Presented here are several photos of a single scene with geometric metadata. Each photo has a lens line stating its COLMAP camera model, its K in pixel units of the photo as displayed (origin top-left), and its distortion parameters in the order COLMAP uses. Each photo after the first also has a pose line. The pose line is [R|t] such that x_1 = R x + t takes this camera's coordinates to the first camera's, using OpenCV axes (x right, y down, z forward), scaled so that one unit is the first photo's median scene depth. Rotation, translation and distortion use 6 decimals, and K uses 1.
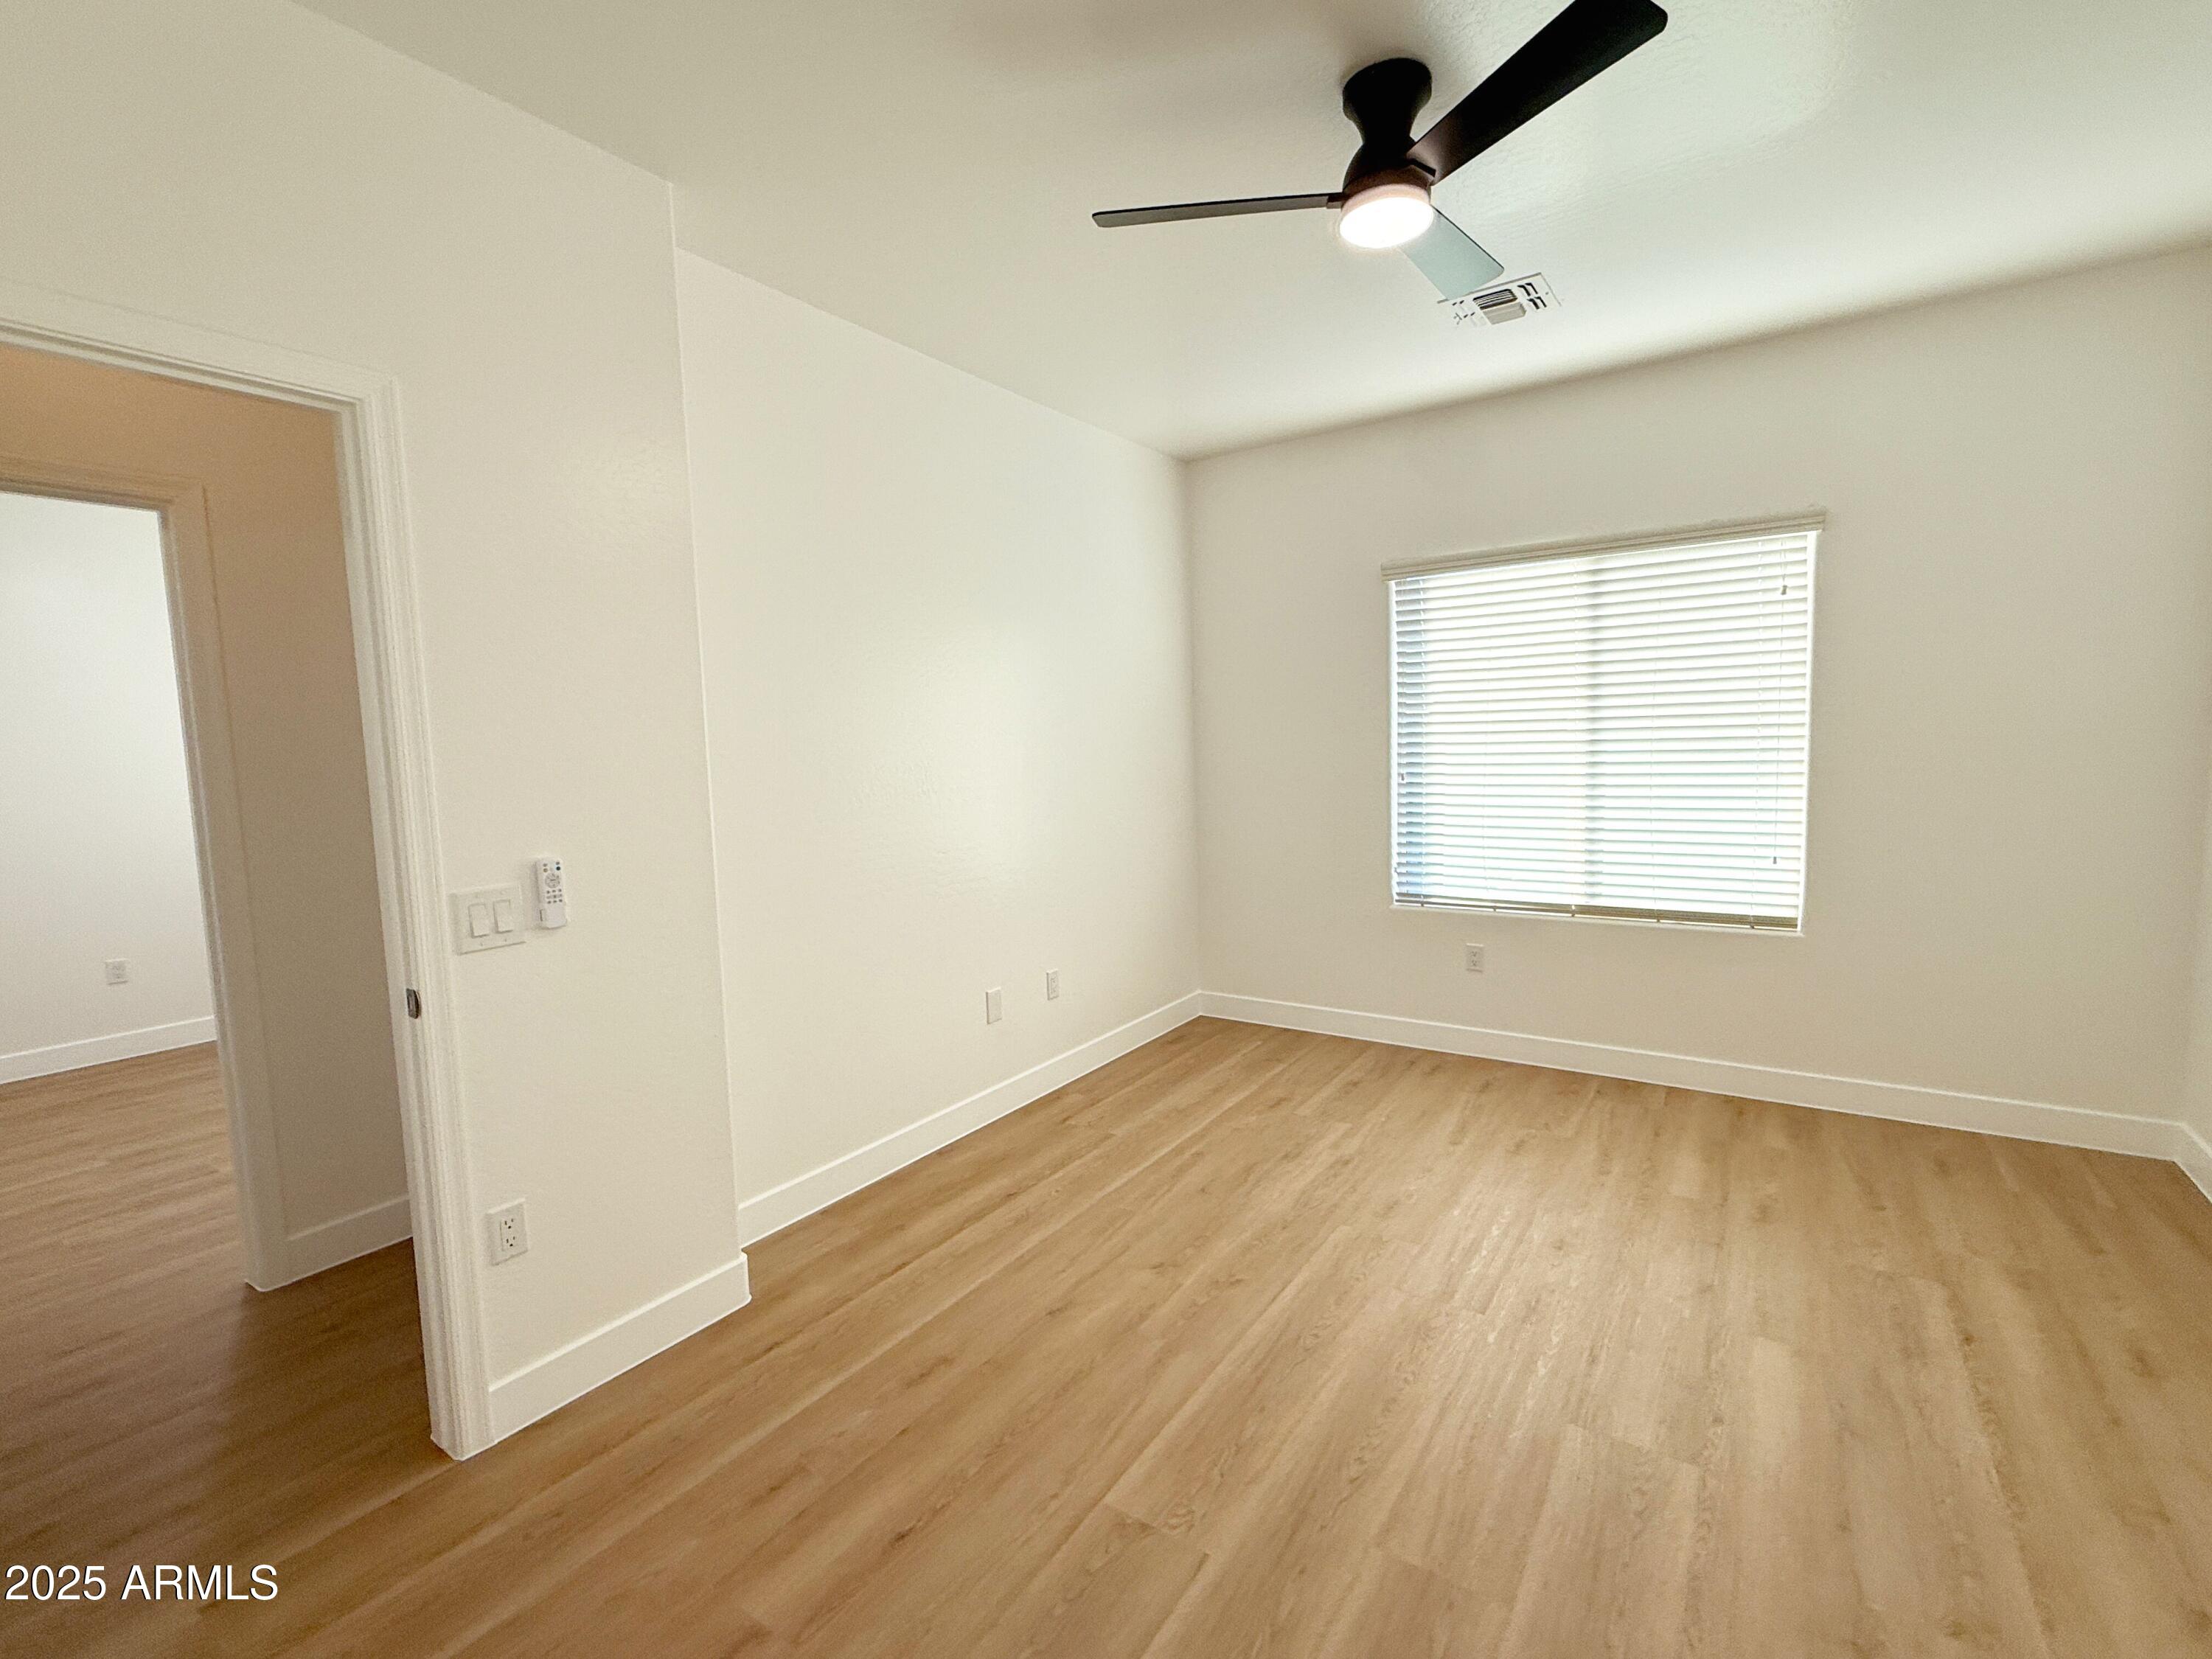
lens RADIAL K [[987.5, 0, 1100.6], [0, 987.5, 829.1], [0, 0, 1]] dist [0.000049, -0.000158]
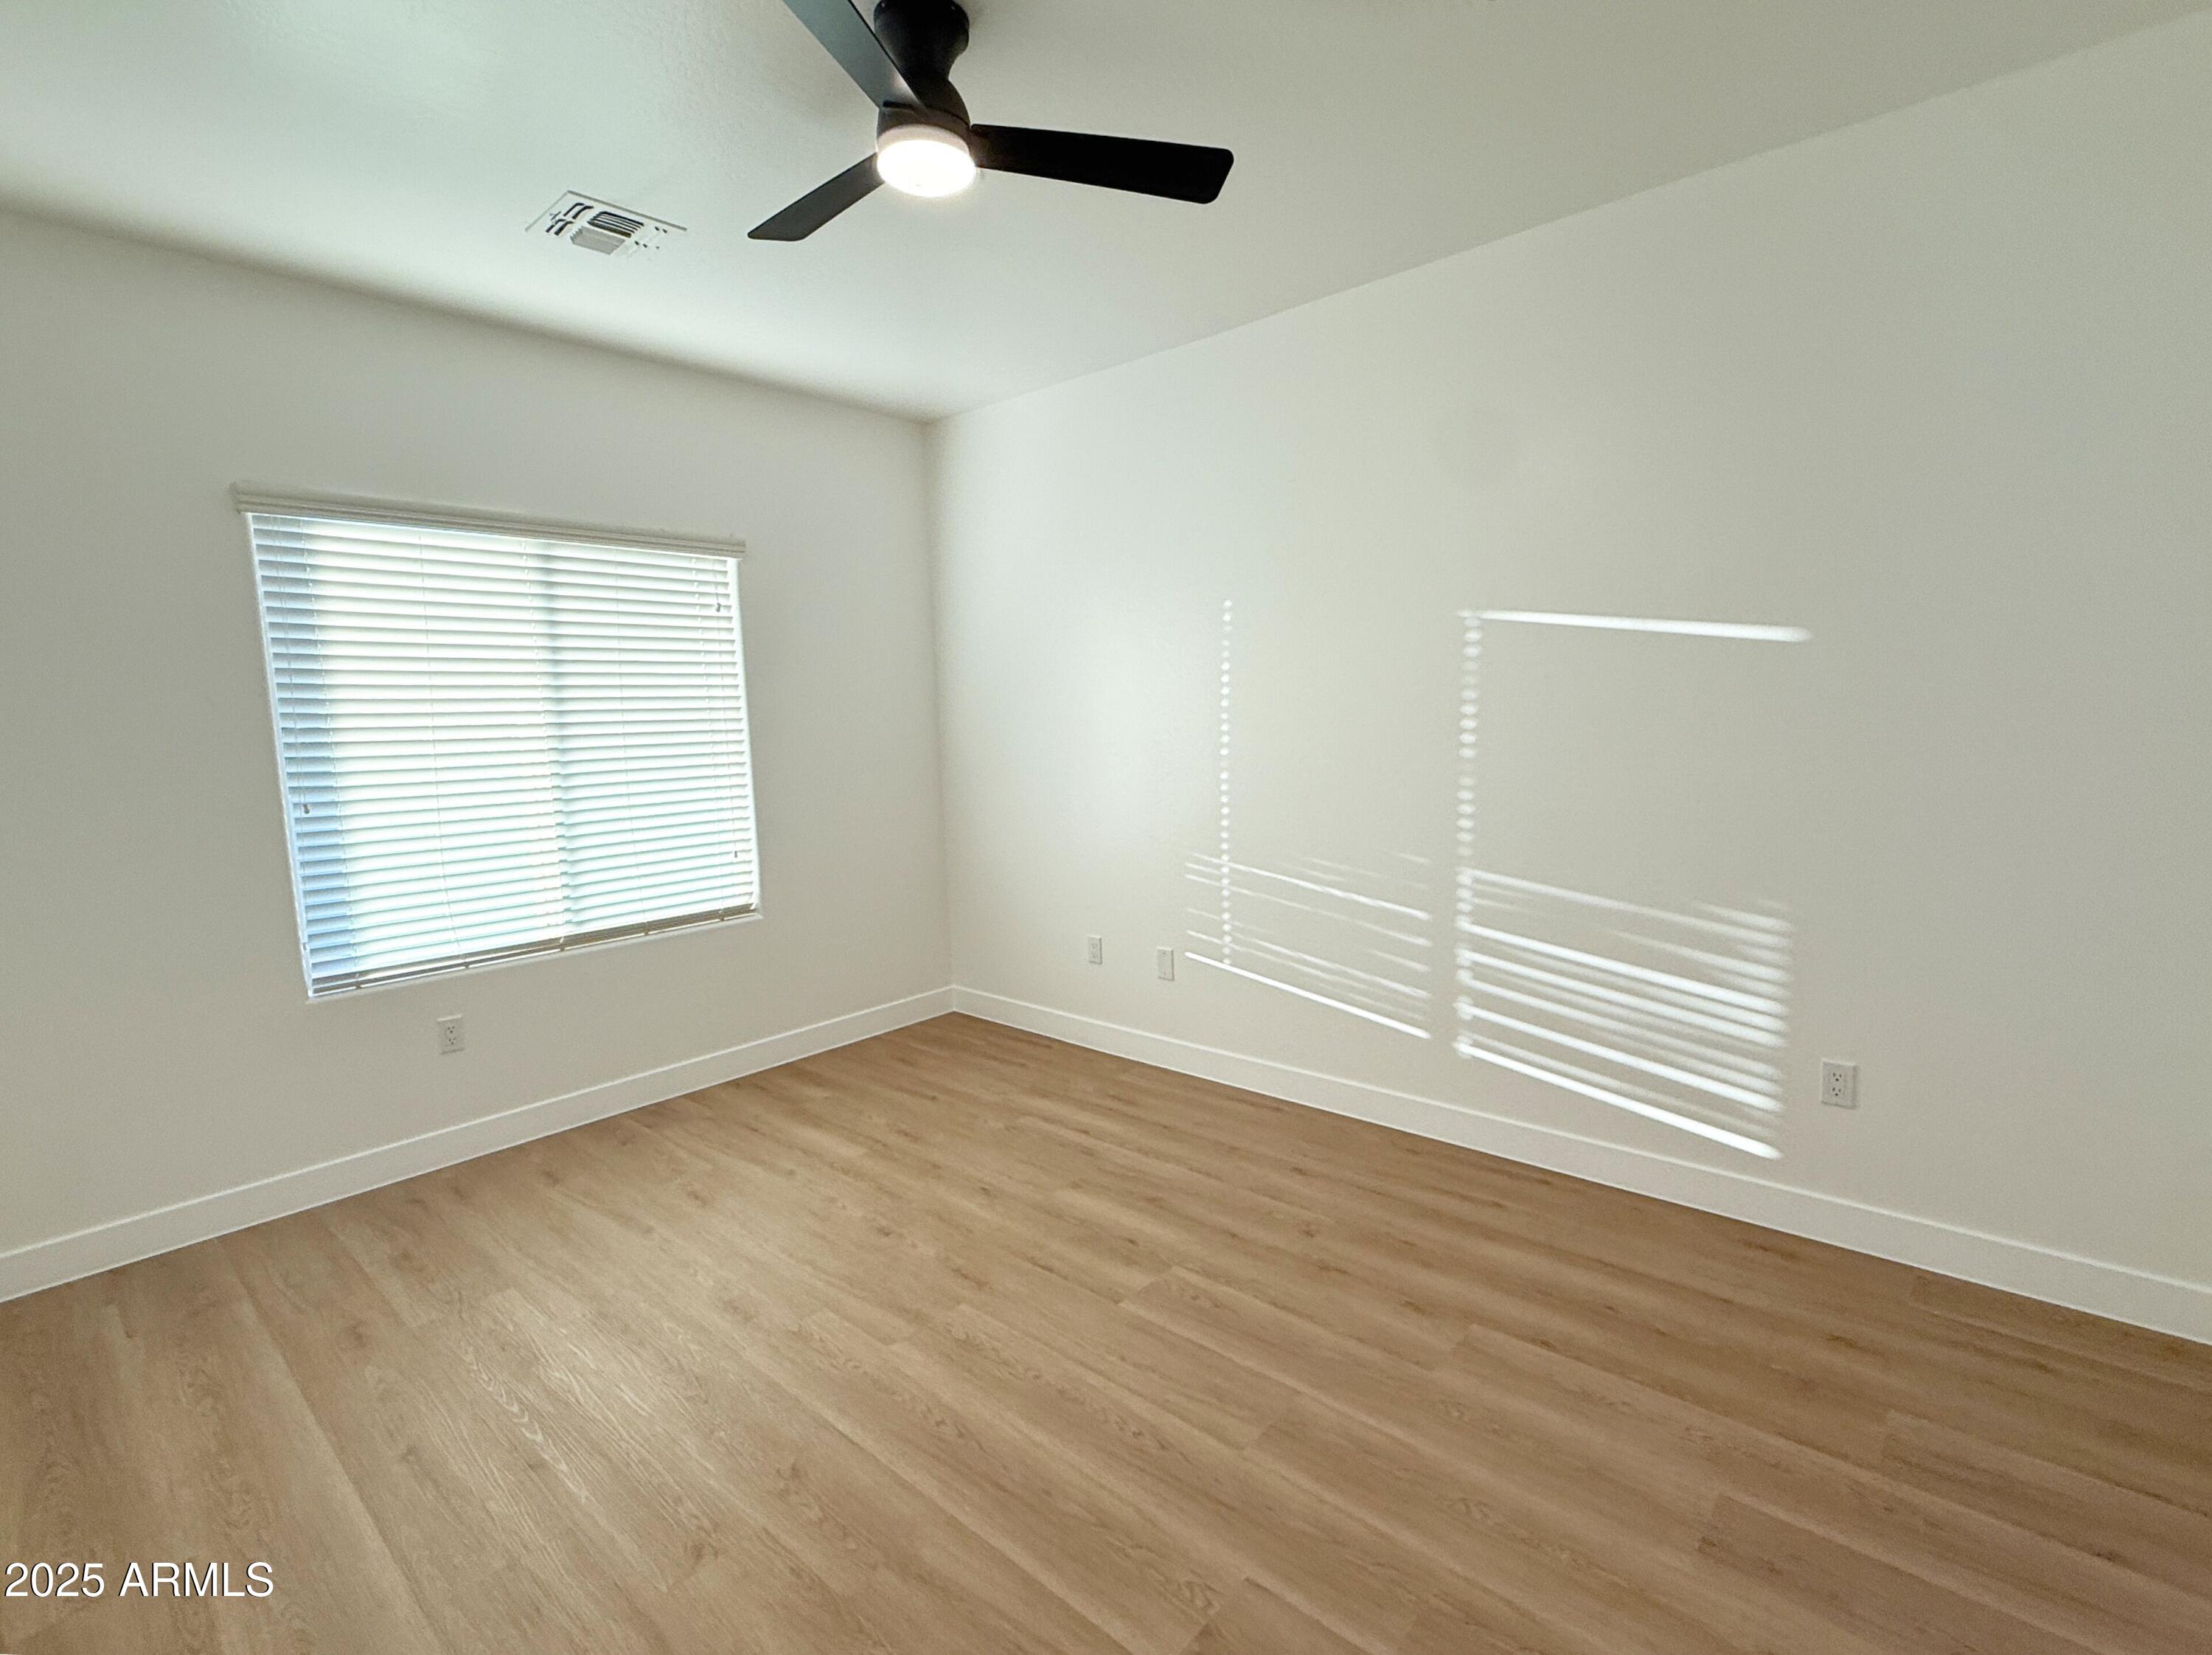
lens RADIAL K [[1032.5, 0, 1106.0], [0, 1032.5, 827.5], [0, 0, 1]] dist [-0.002619, -0.000246]
pose [[0.126280, -0.086643, 0.988204, -0.405482], [0.117154, 0.990510, 0.071874, -0.033049], [-0.985053, 0.106695, 0.135232, 0.453190]]
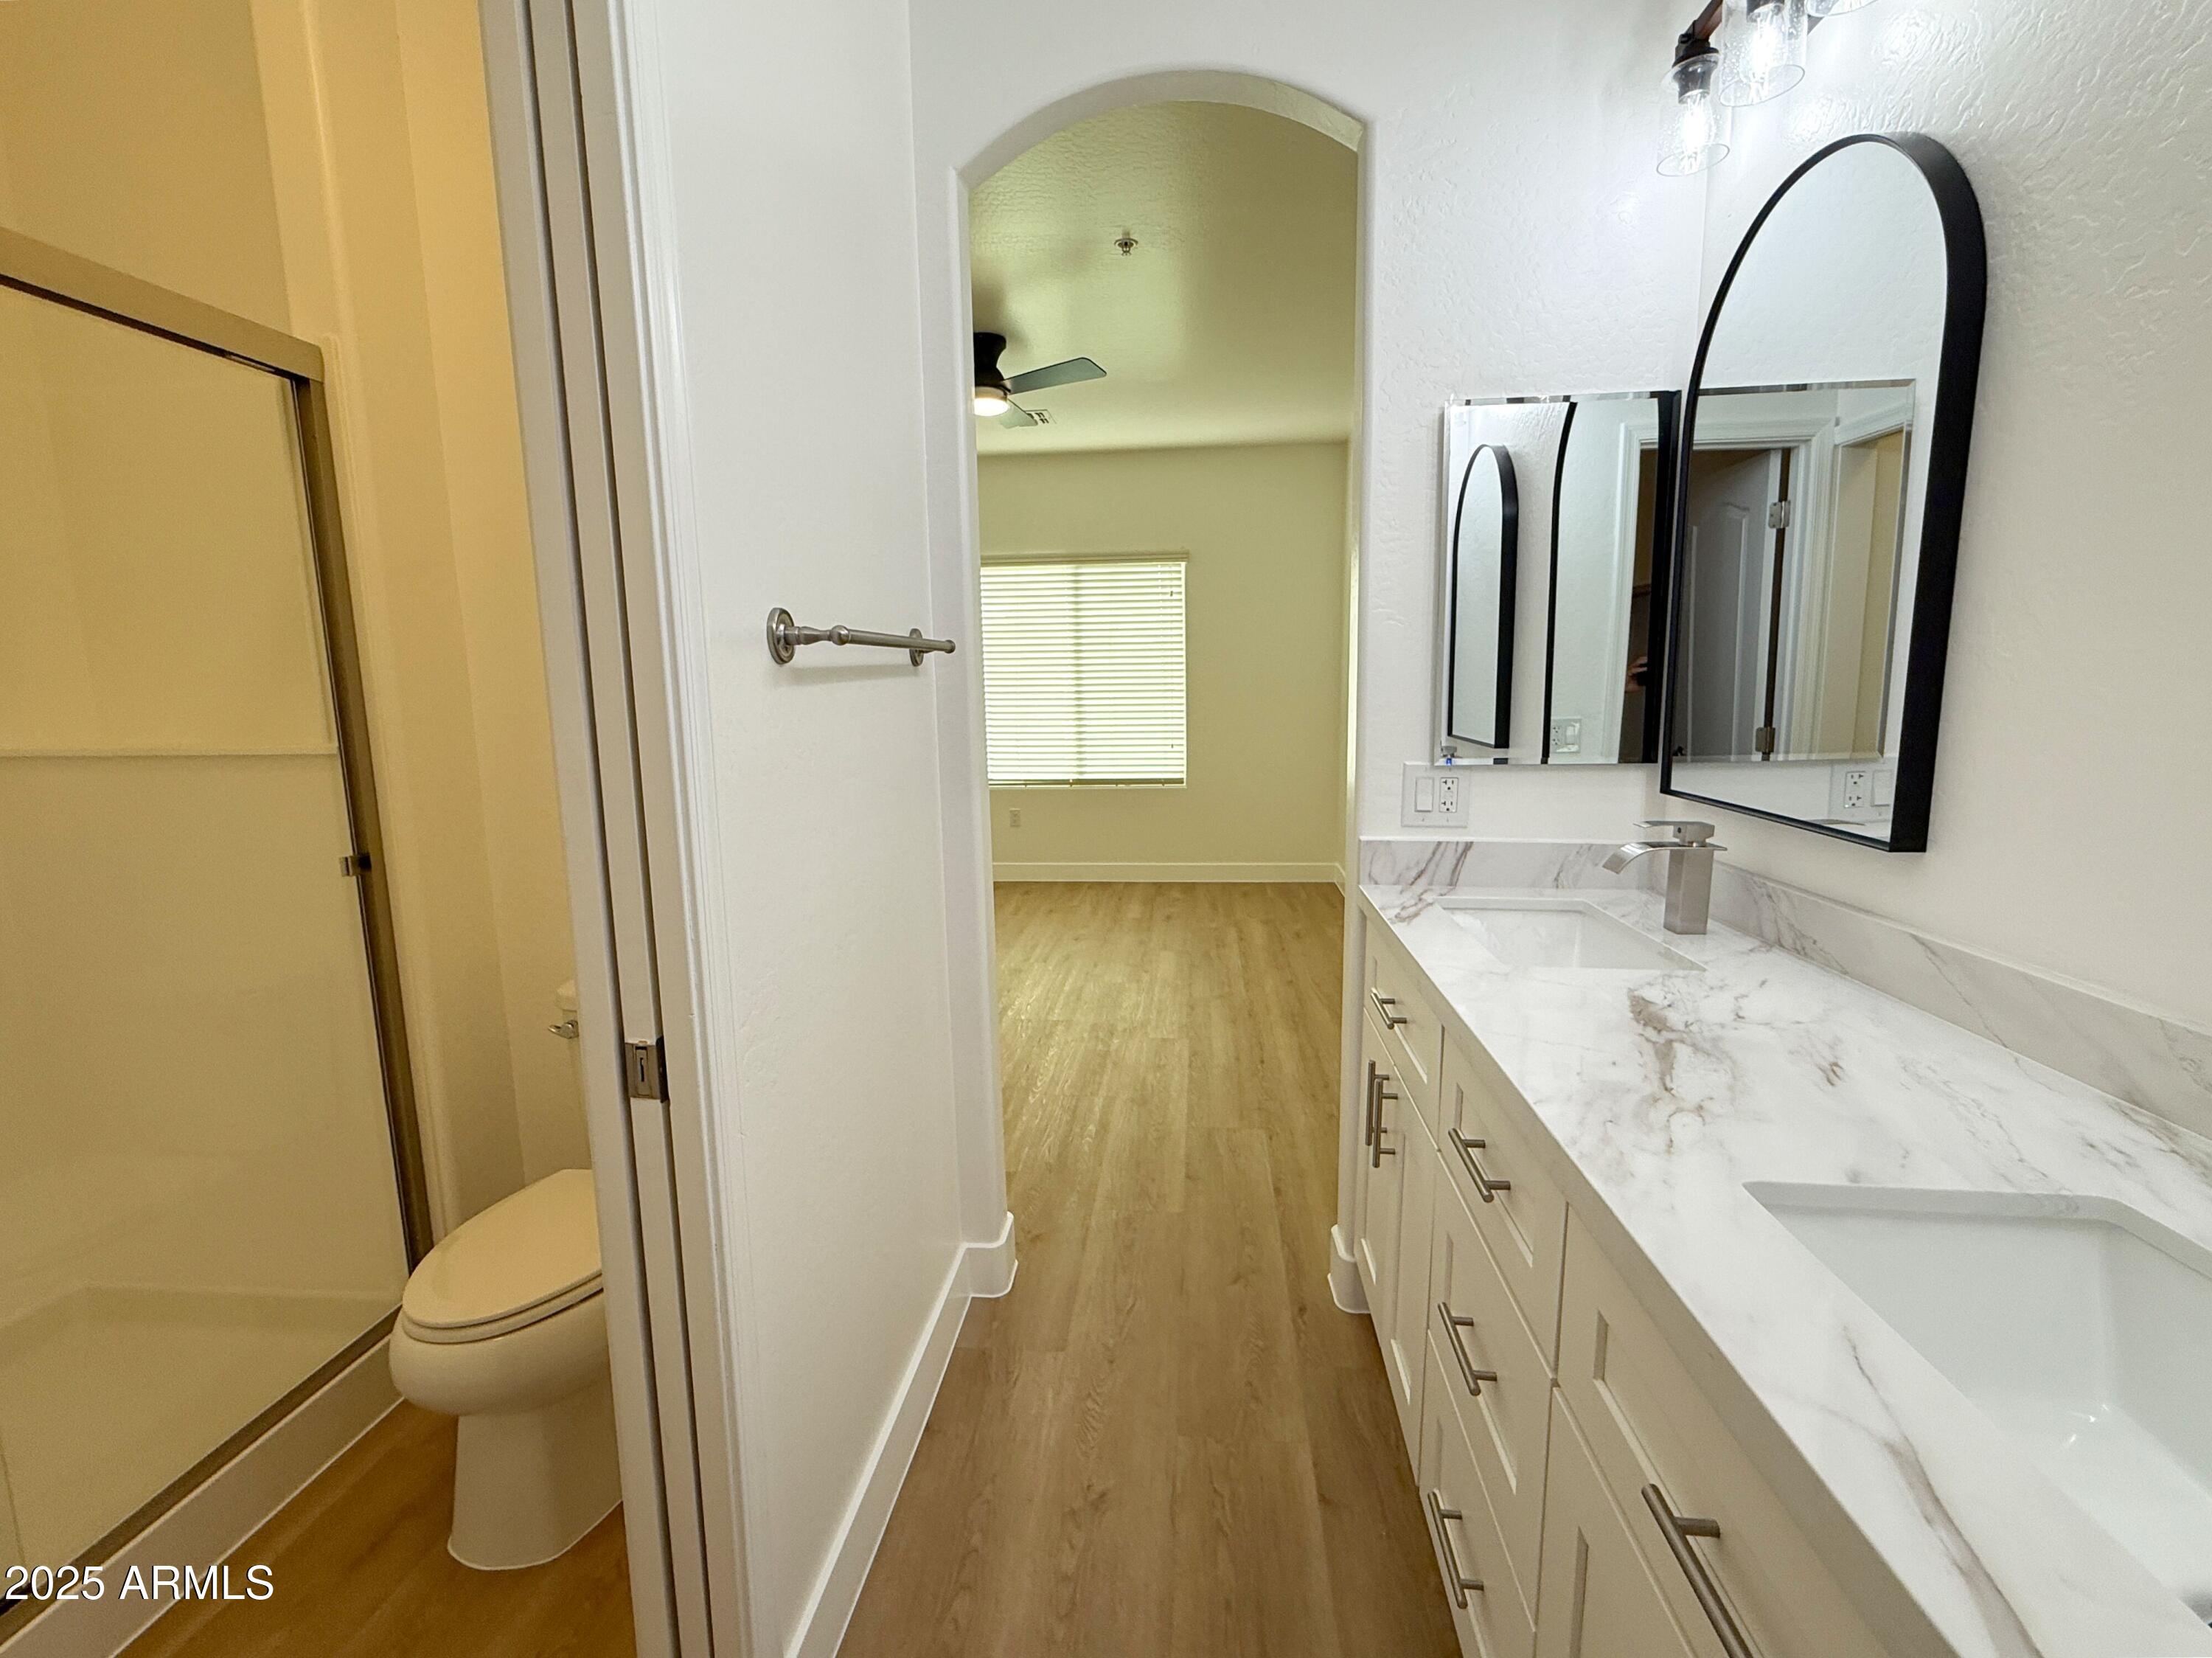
lens RADIAL K [[994.0, 0, 1109.8], [0, 994.0, 833.6], [0, 0, 1]] dist [-0.002217, -0.000374]
pose [[0.872991, -0.056243, 0.484483, -0.306135], [0.033426, 0.997893, 0.055614, 0.088798], [-0.486590, -0.032356, 0.873031, -0.538356]]
